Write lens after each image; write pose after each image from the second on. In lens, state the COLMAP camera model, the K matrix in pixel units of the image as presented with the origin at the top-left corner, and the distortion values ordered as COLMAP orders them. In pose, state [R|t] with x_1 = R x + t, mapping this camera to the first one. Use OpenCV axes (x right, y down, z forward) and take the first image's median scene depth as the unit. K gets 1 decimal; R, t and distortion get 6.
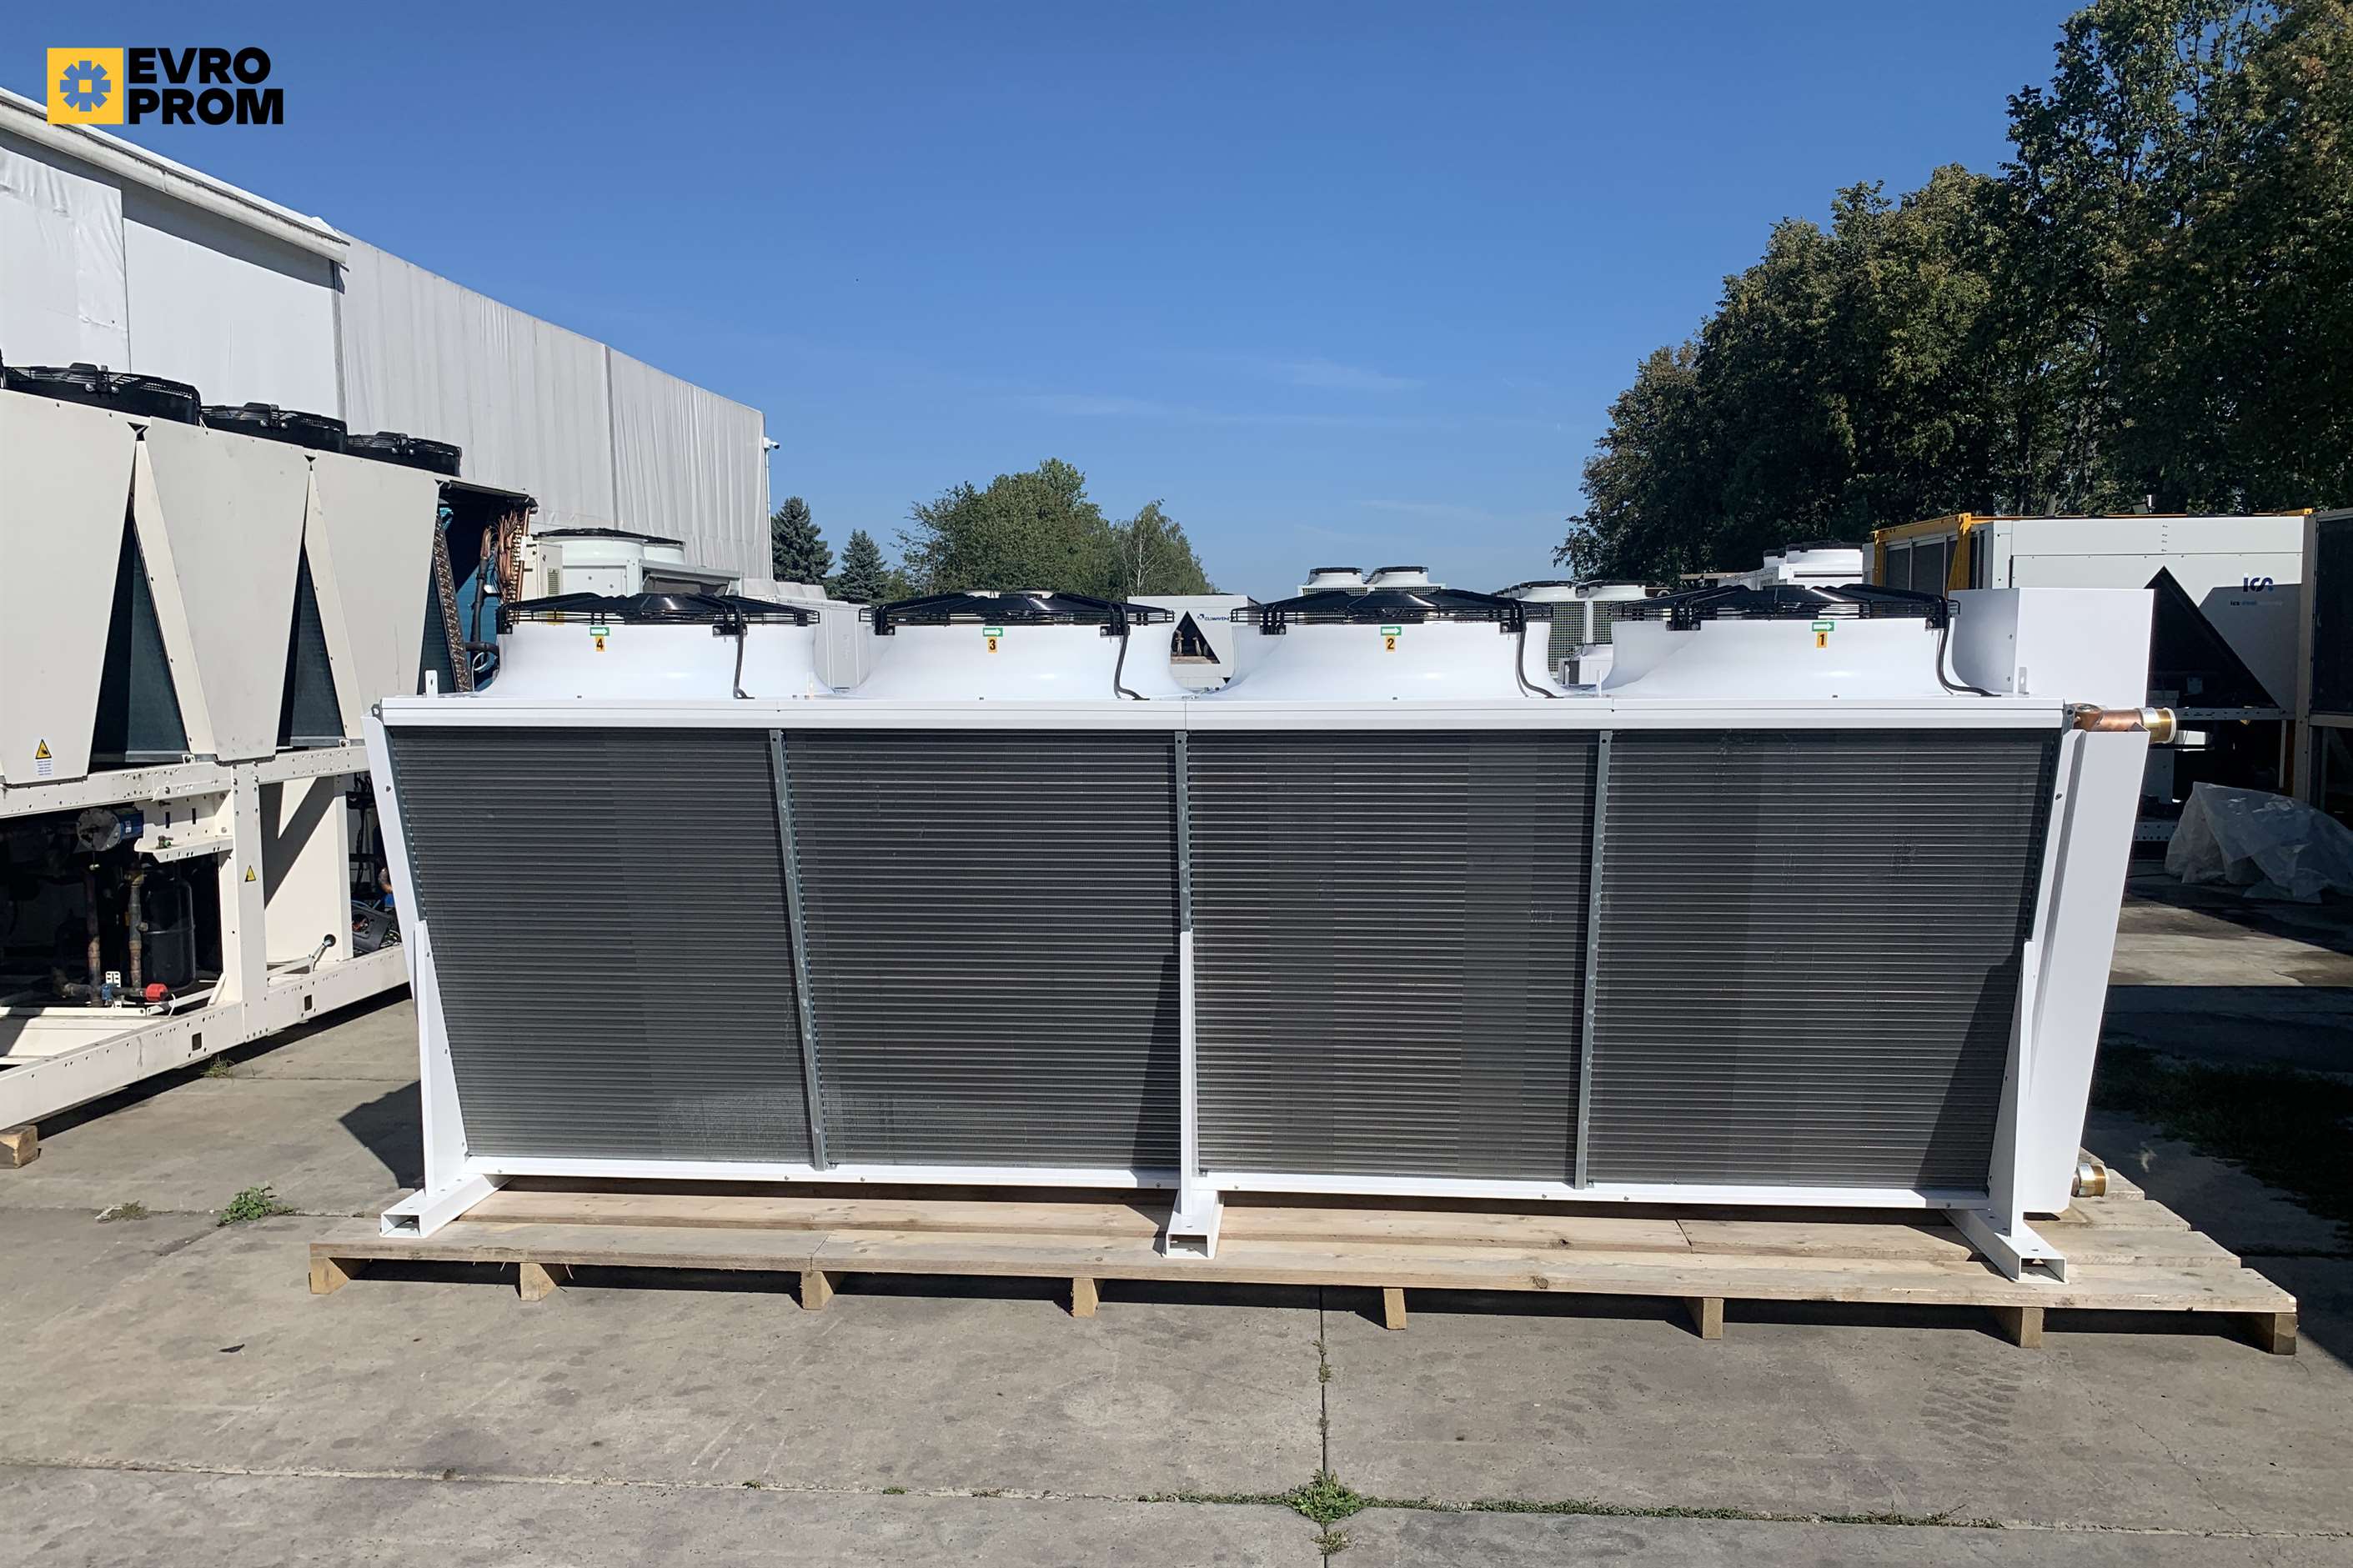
lens RADIAL K [[1783.6, 0, 1176.5], [0, 1783.6, 784.0], [0, 0, 1]] dist [0.006735, -0.000445]
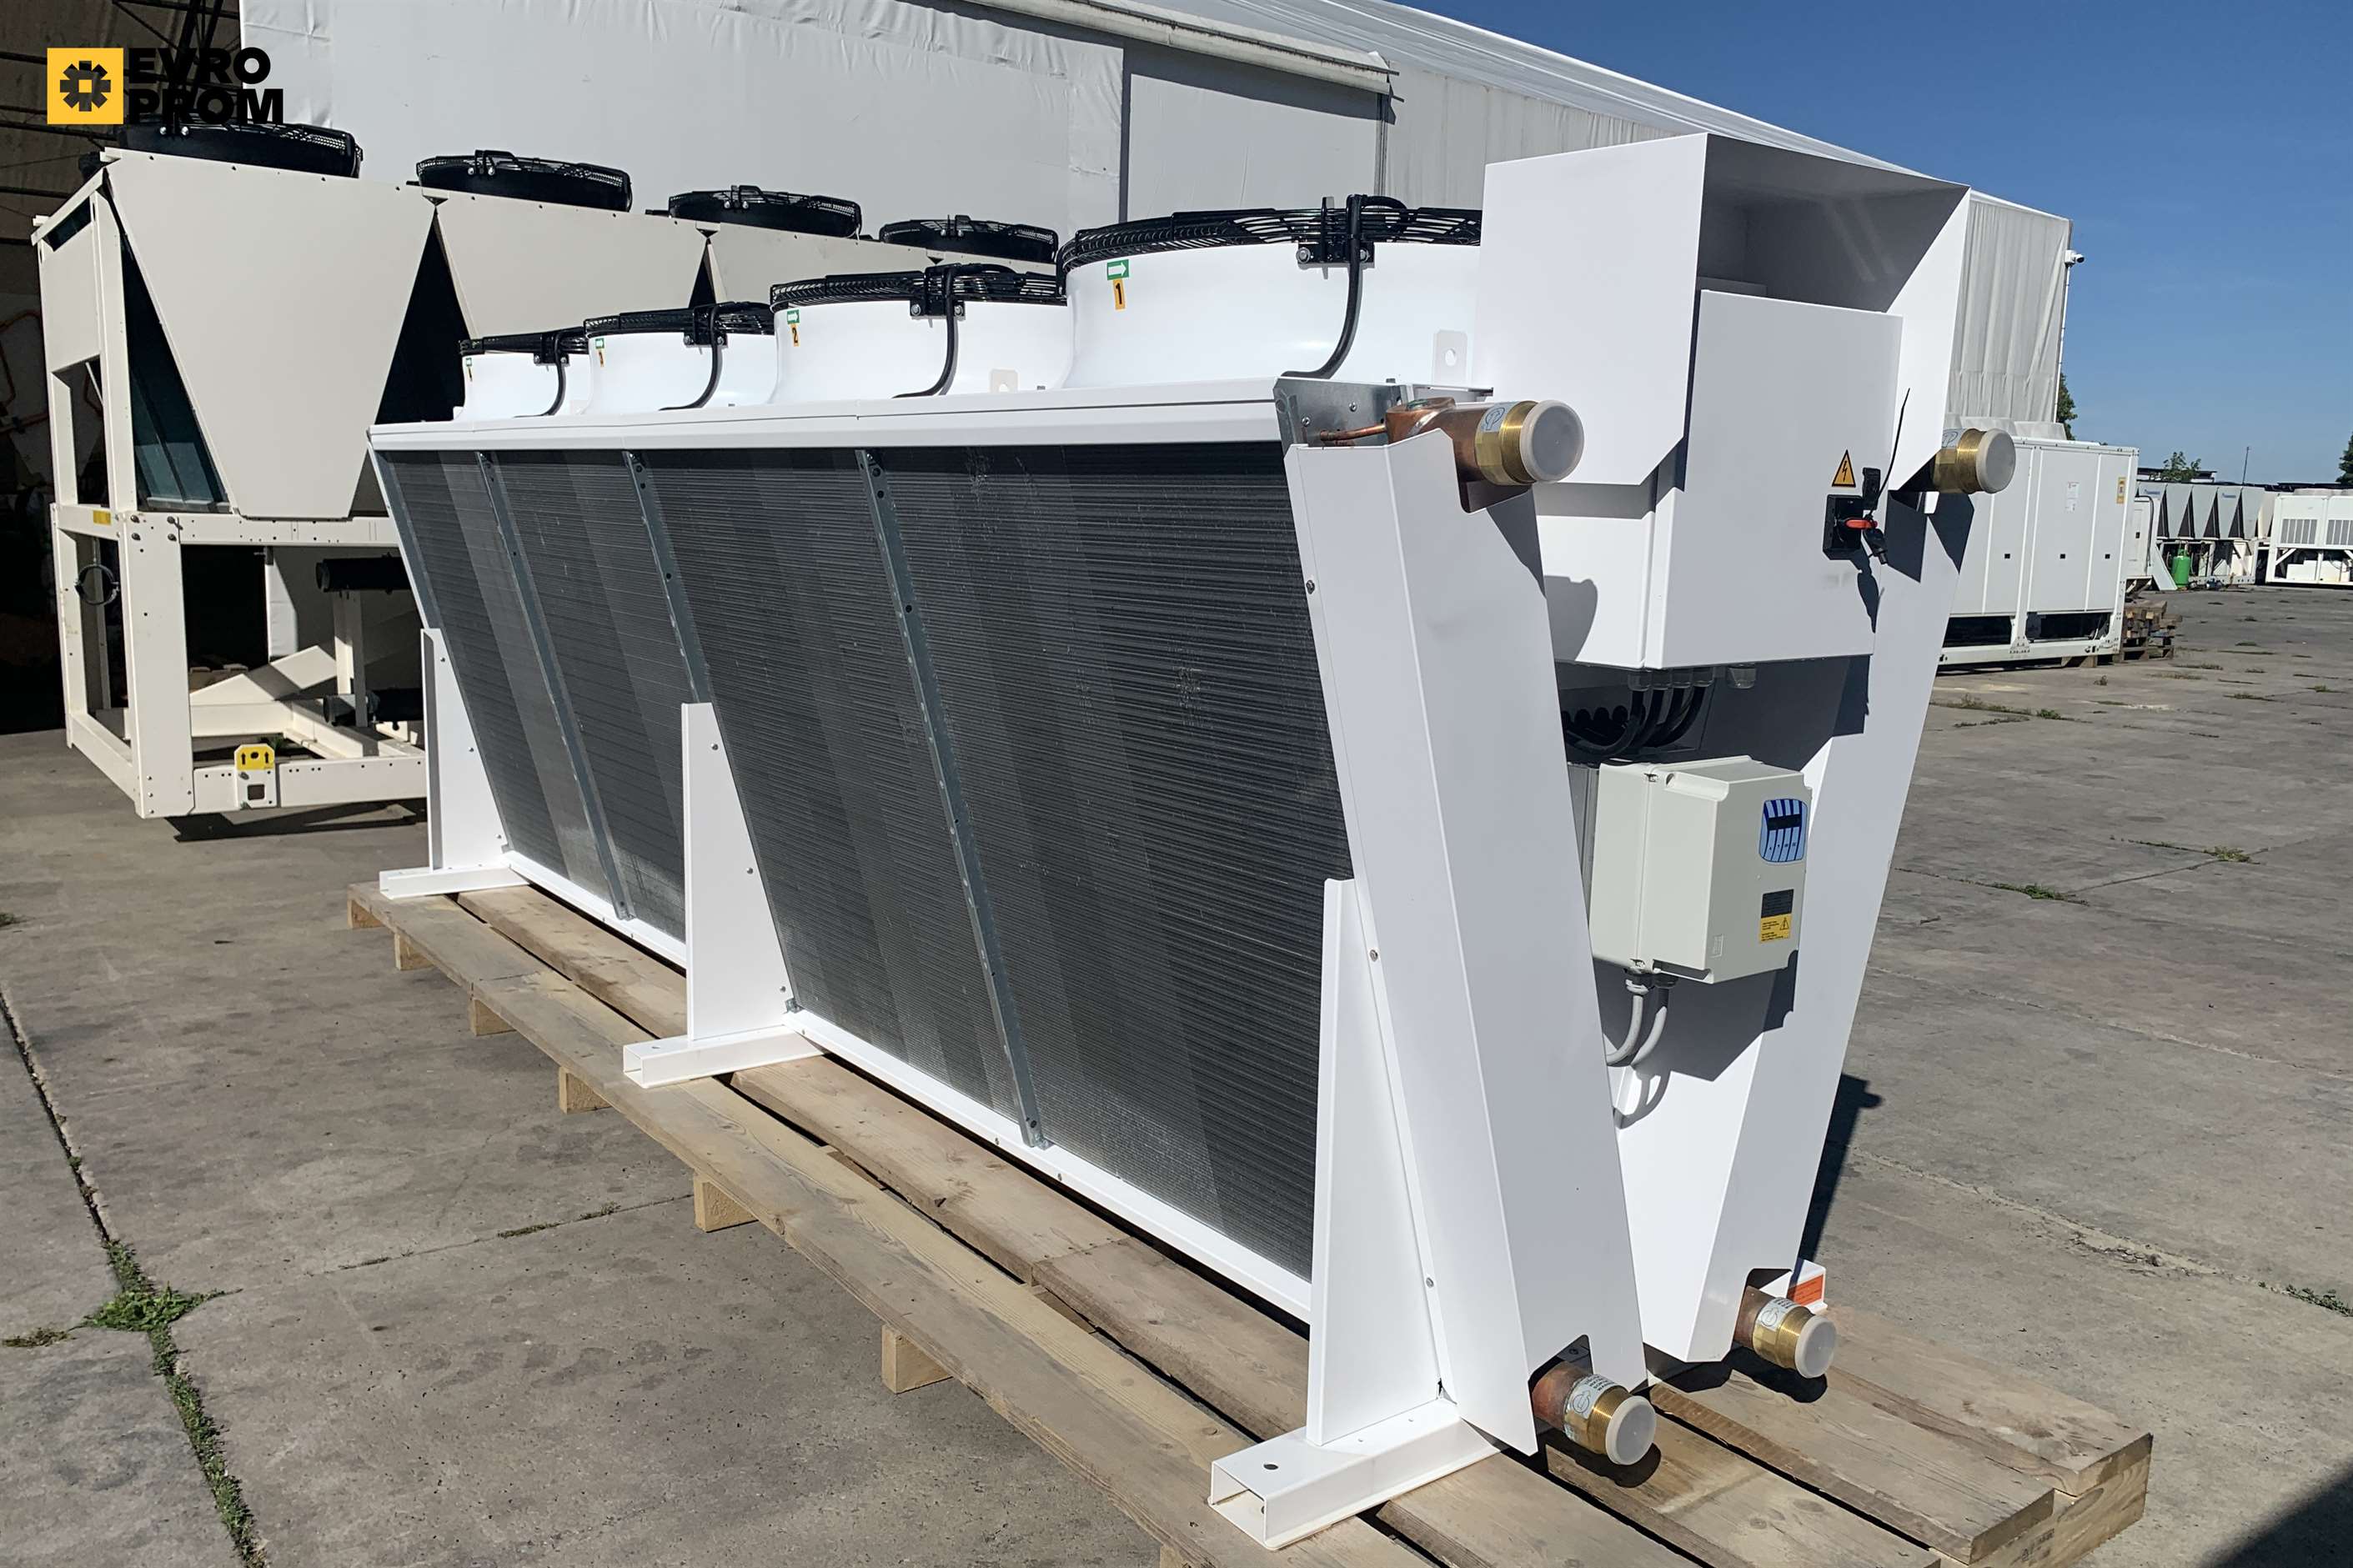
lens RADIAL K [[1801.6, 0, 1150.2], [0, 1801.6, 779.9], [0, 0, 1]] dist [0.017416, -0.004457]
pose [[0.664135, 0.137124, -0.734929, 0.839768], [-0.089147, 0.990547, 0.104257, 0.012005], [0.742278, -0.003724, 0.670082, 0.643370]]
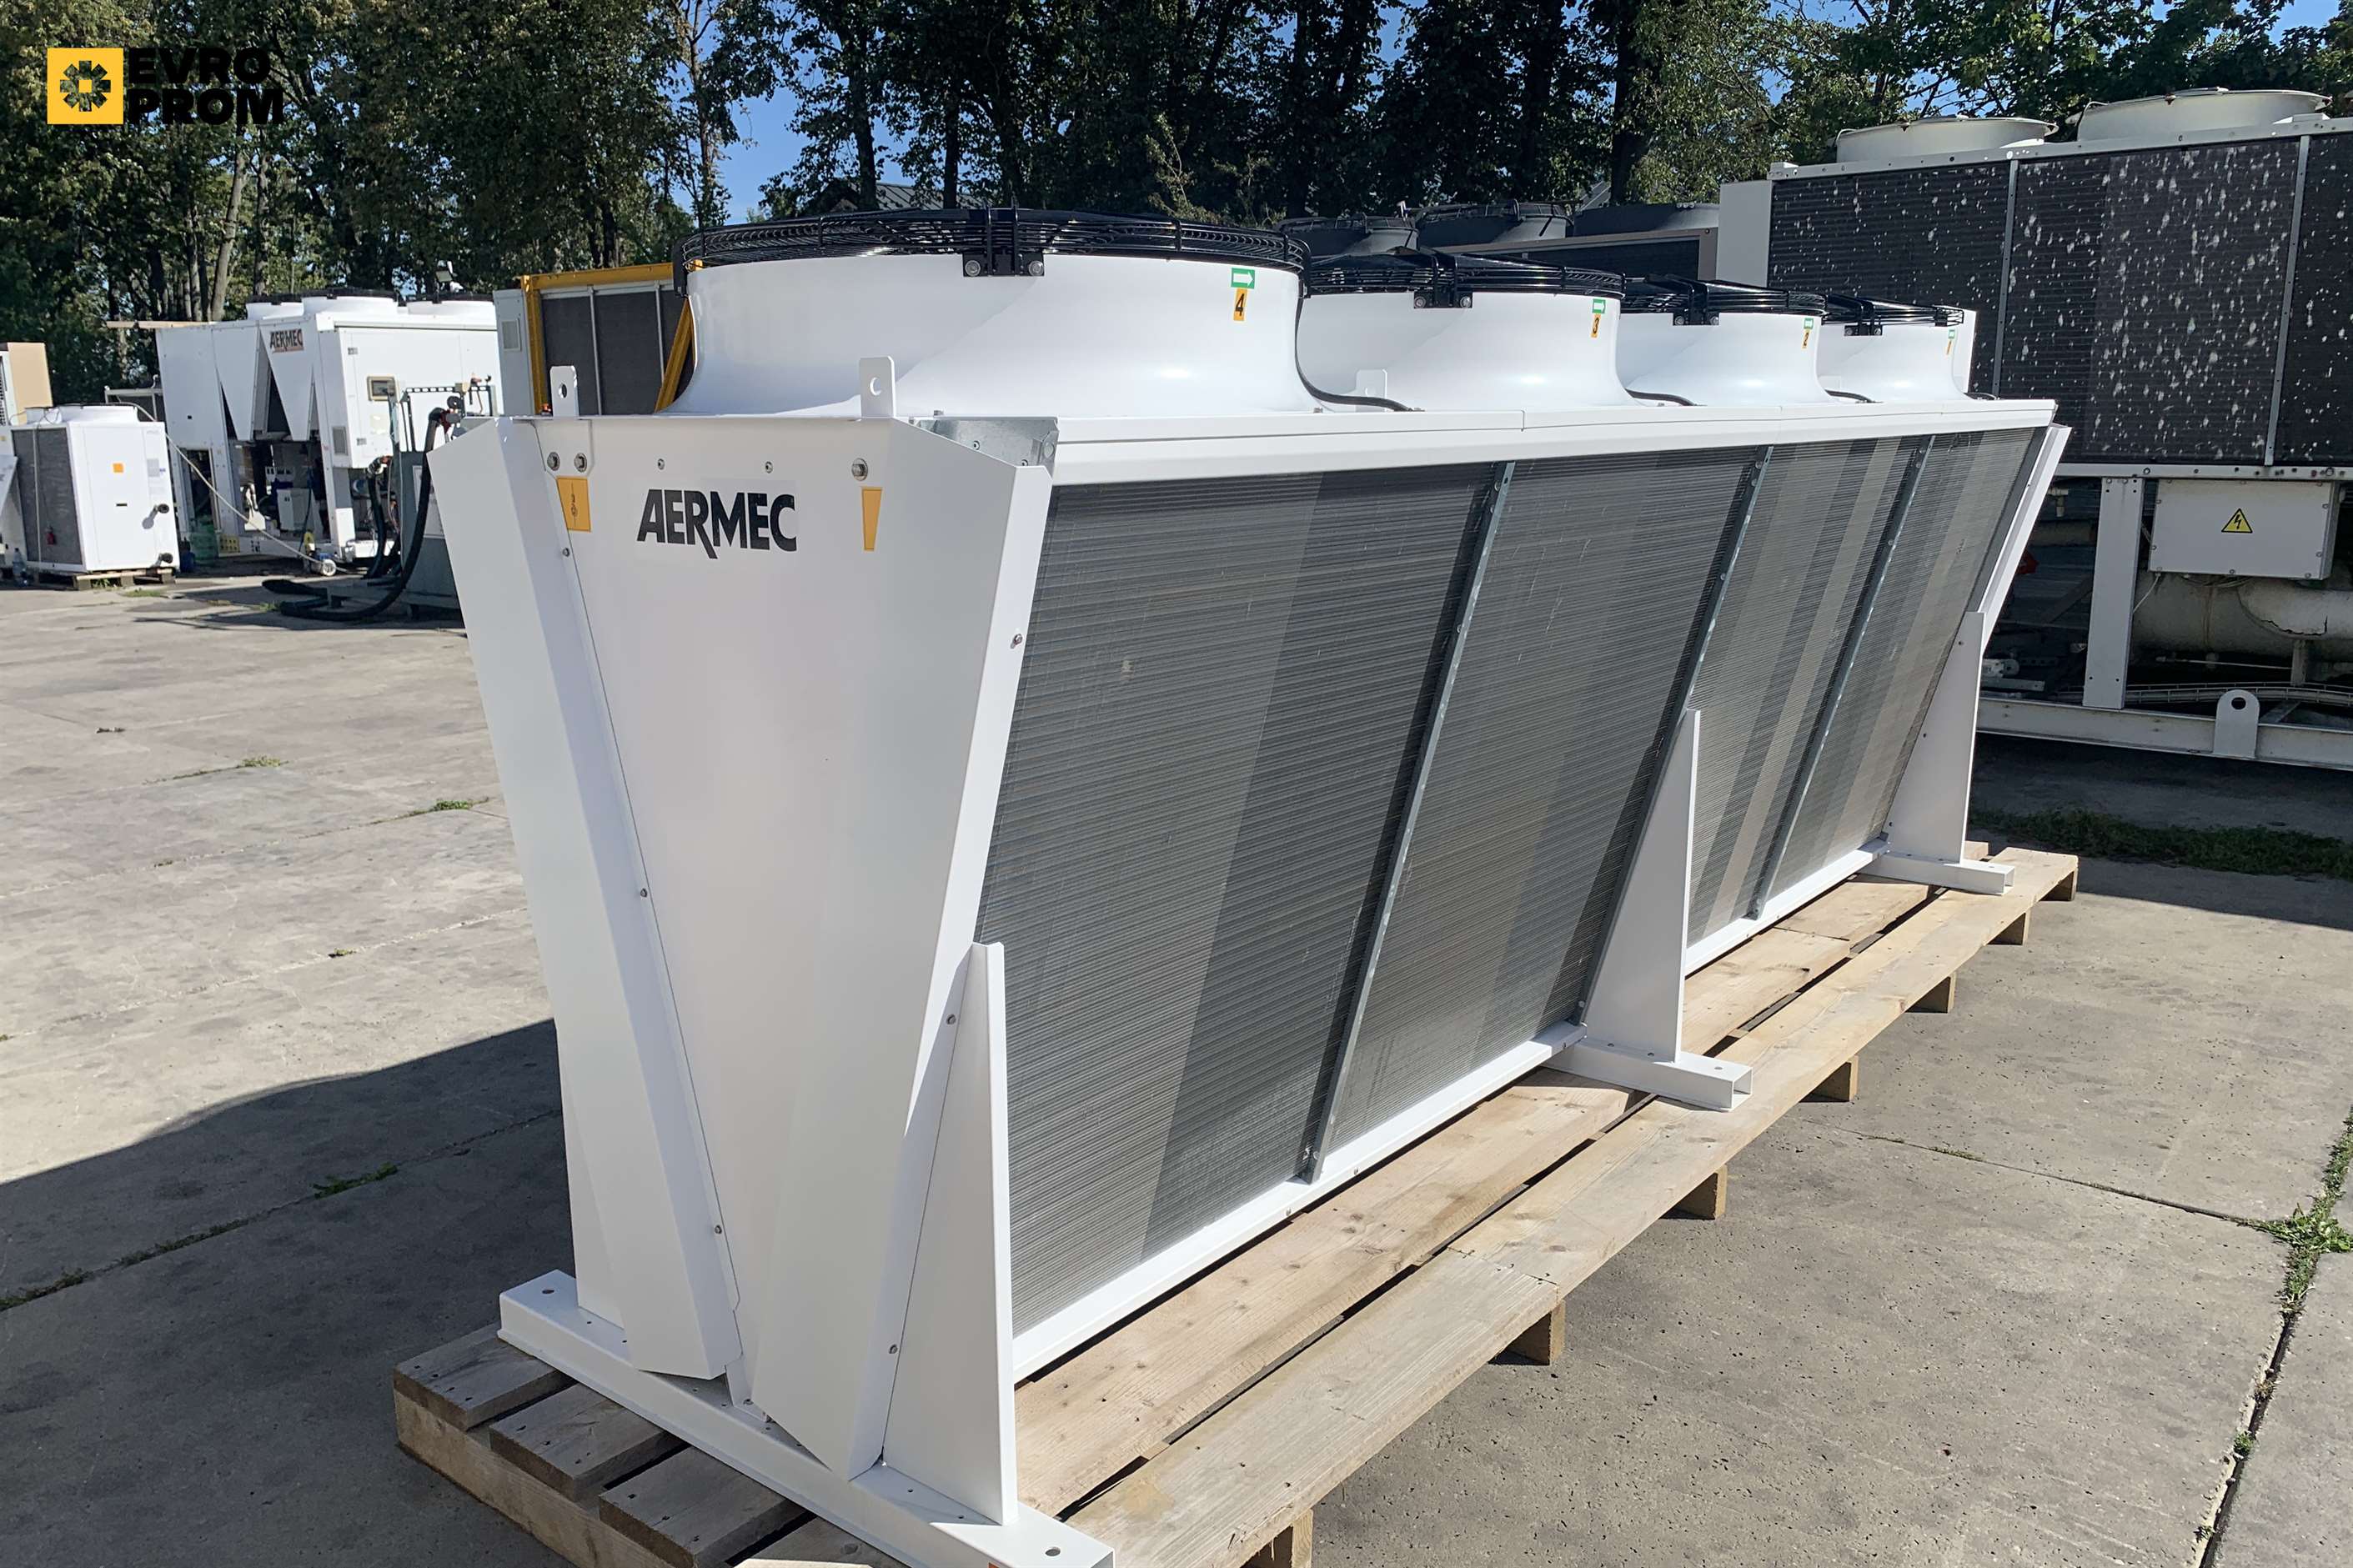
lens RADIAL K [[1801.6, 0, 1150.2], [0, 1801.6, 779.9], [0, 0, 1]] dist [0.017416, -0.004457]
pose [[0.554932, -0.170093, 0.814321, -0.843531], [0.075931, 0.985144, 0.154030, -0.029810], [-0.828423, -0.023644, 0.559604, 0.812609]]
